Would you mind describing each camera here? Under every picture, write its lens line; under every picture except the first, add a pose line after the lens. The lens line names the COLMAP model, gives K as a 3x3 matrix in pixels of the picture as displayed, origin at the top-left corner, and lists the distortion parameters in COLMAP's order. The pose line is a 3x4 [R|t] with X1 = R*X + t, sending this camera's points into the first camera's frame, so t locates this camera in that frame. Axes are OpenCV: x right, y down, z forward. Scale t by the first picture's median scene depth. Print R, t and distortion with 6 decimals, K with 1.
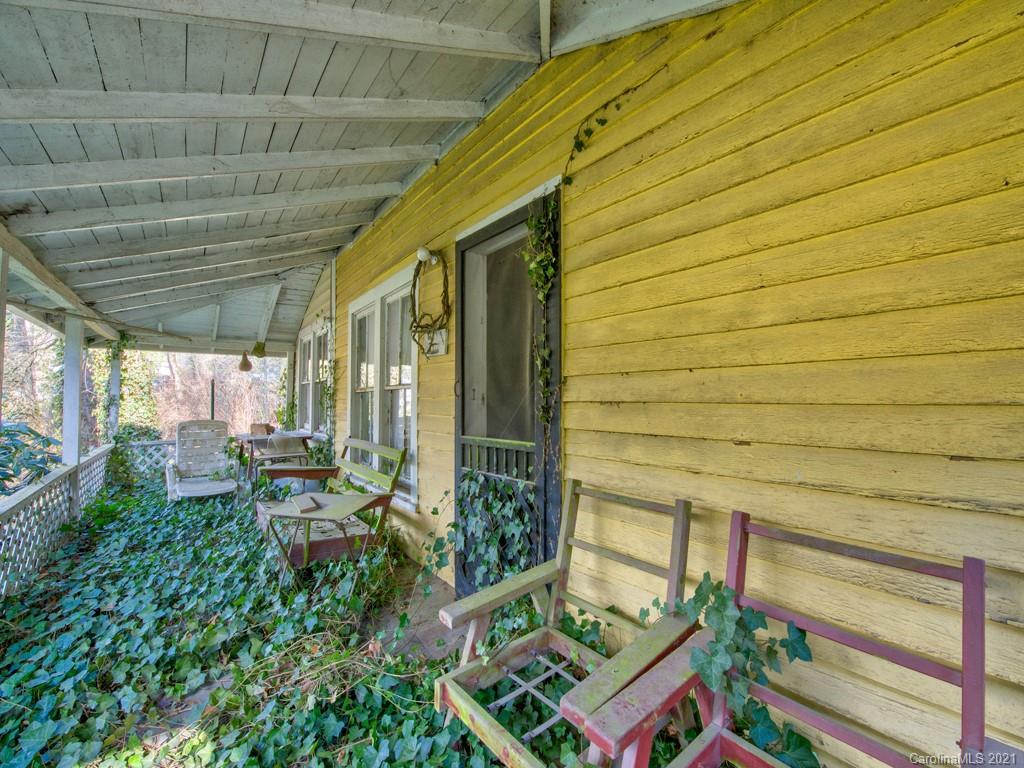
lens RADIAL K [[409.8, 0, 515.8], [0, 409.8, 387.8], [0, 0, 1]] dist [-0.016779, -0.000584]
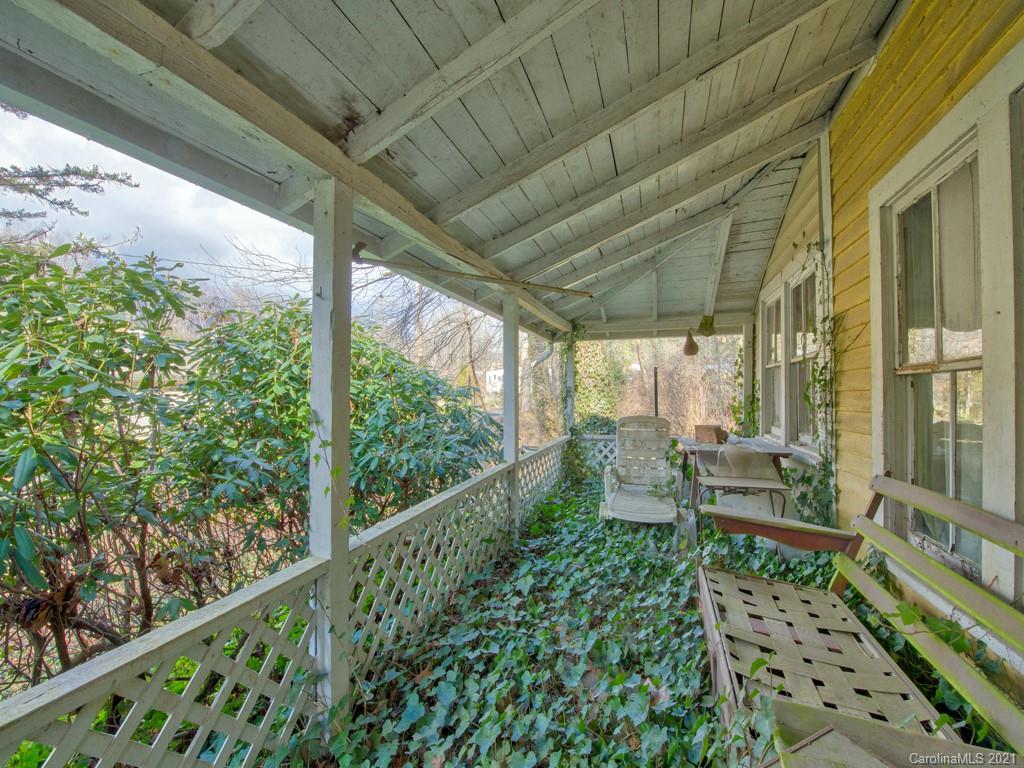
lens RADIAL K [[409.8, 0, 514.4], [0, 409.8, 385.0], [0, 0, 1]] dist [-0.016779, -0.000584]
pose [[0.523497, -0.012796, -0.851931, -0.202079], [0.023982, 0.999712, -0.000279, 0.010652], [0.851690, -0.020285, 0.523653, 0.348143]]
